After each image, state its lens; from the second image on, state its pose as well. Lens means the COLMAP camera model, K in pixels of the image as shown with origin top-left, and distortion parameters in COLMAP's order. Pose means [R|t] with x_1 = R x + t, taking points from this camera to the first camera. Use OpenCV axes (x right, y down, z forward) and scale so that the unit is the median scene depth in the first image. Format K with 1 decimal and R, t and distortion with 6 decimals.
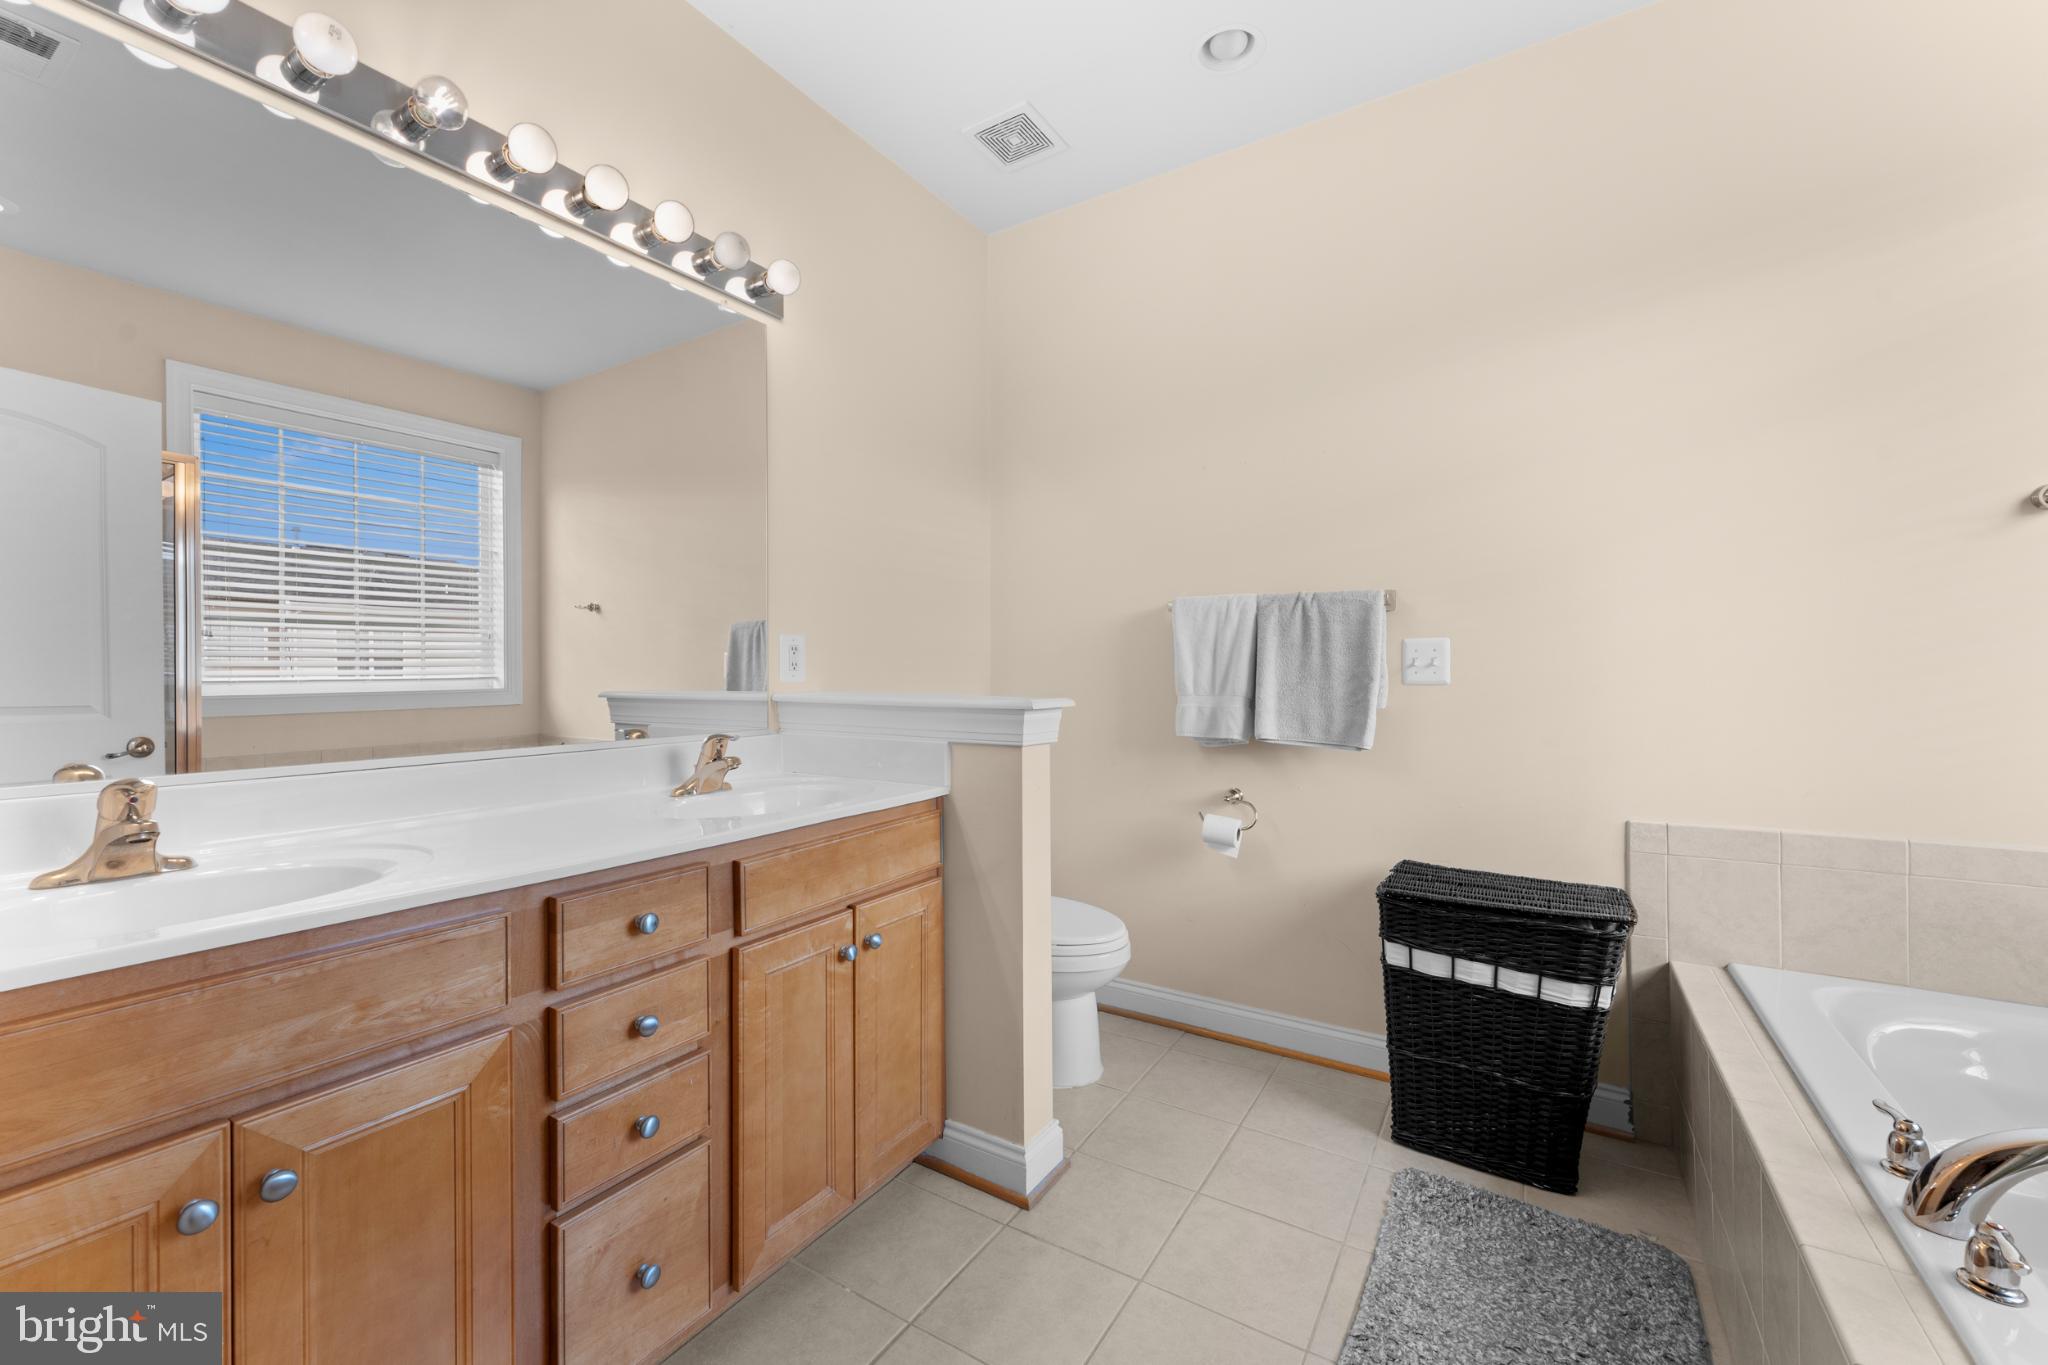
lens RADIAL K [[827.9, 0, 1013.7], [0, 827.9, 669.0], [0, 0, 1]] dist [0.004497, -0.000660]
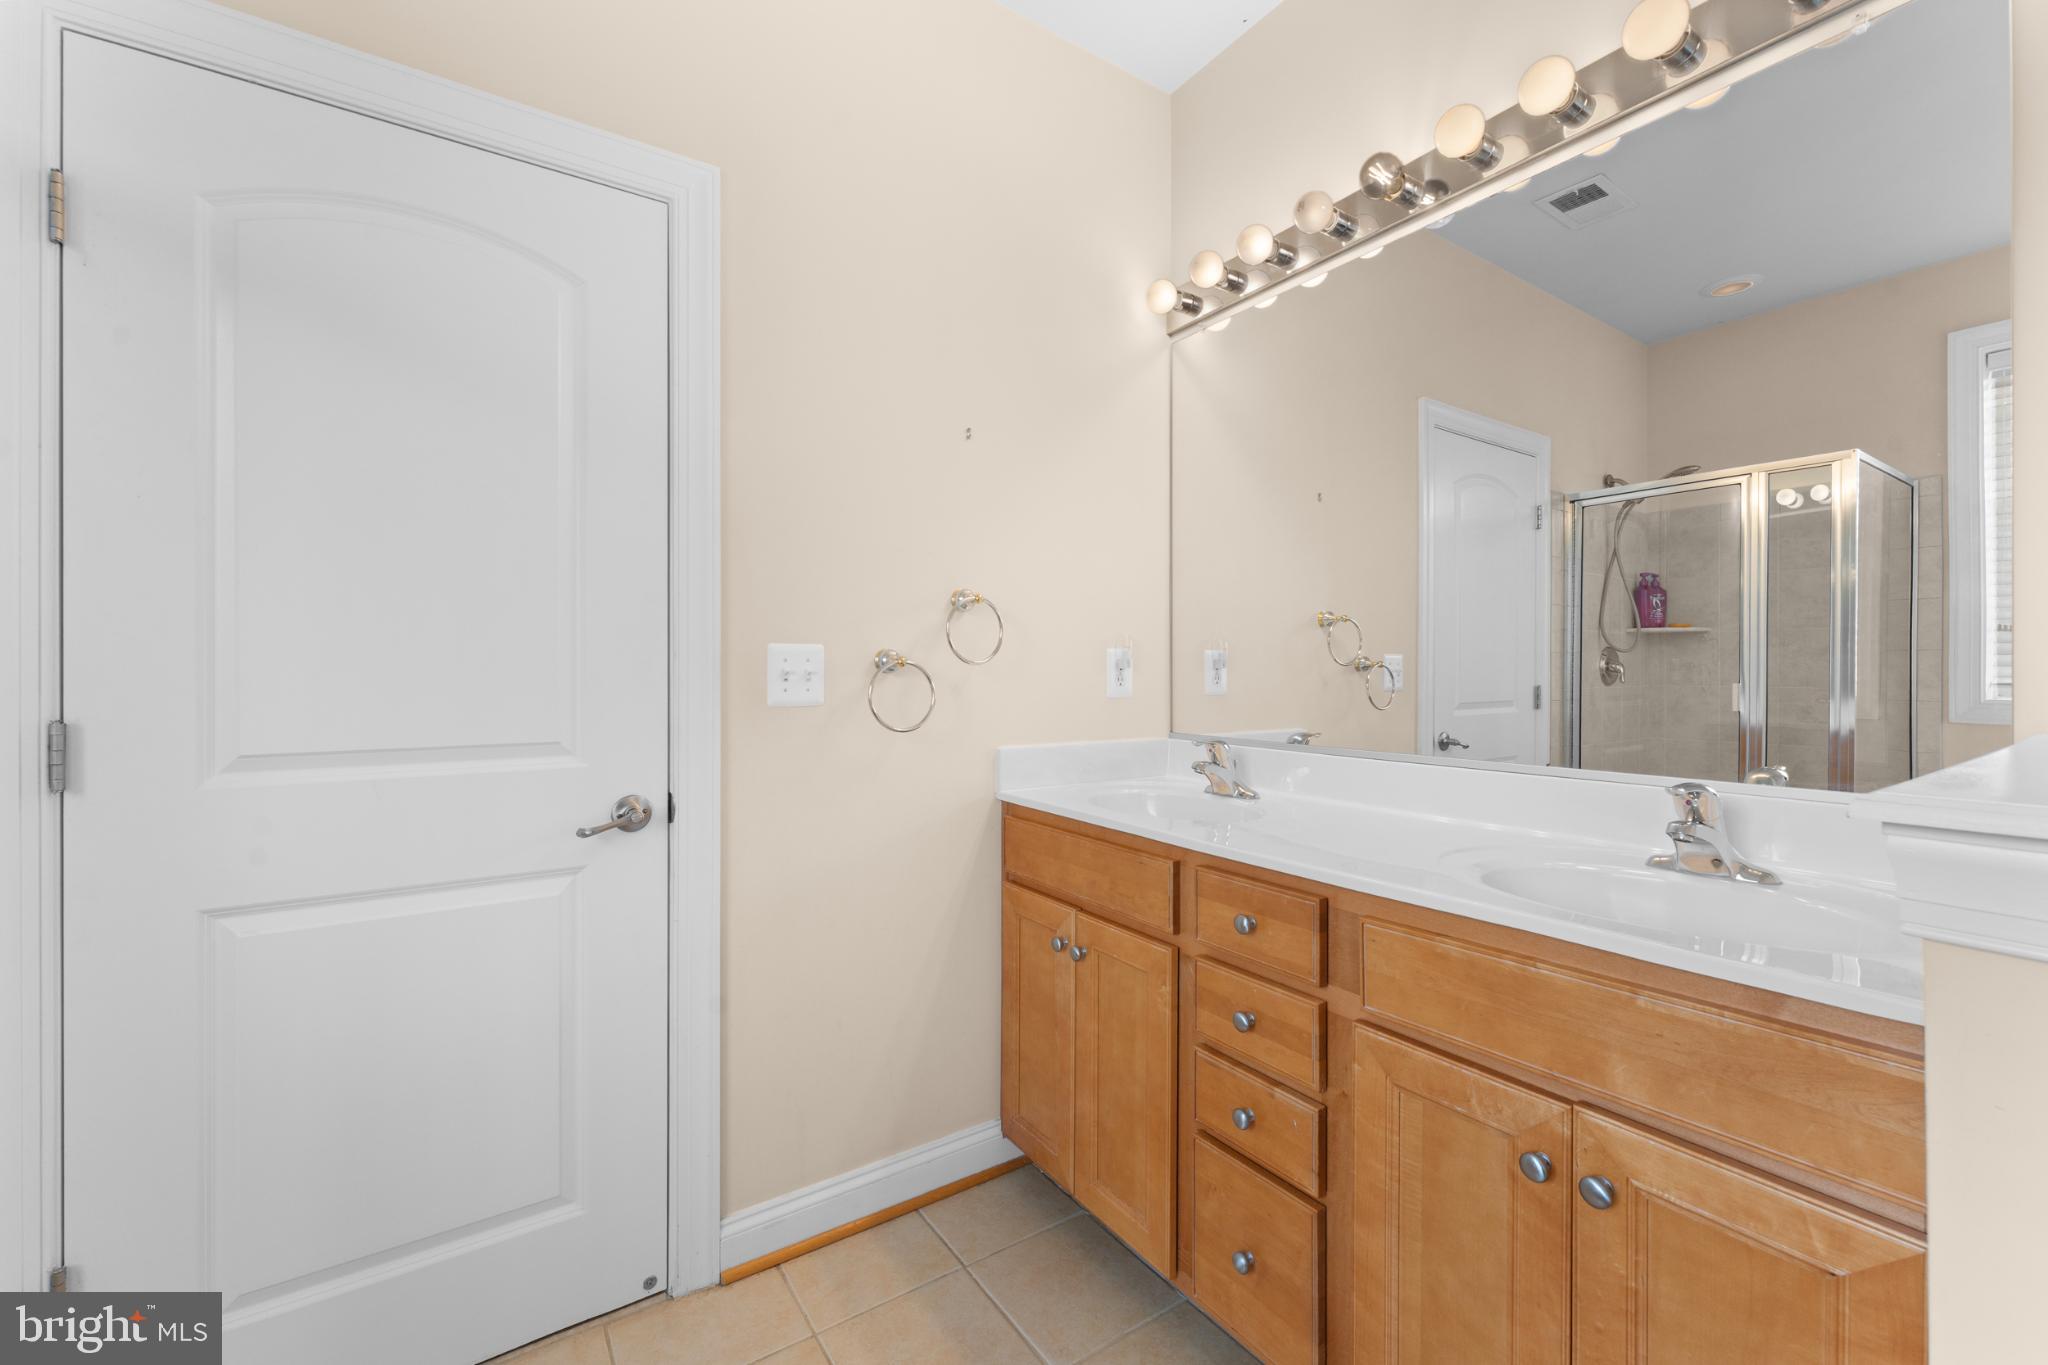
lens RADIAL K [[827.9, 0, 1010.4], [0, 827.9, 670.1], [0, 0, 1]] dist [0.004497, -0.000660]
pose [[-0.383634, 0.014066, -0.923378, 0.493849], [-0.000866, 0.999878, 0.015591, -0.022383], [0.923485, 0.006781, -0.383575, 0.888643]]
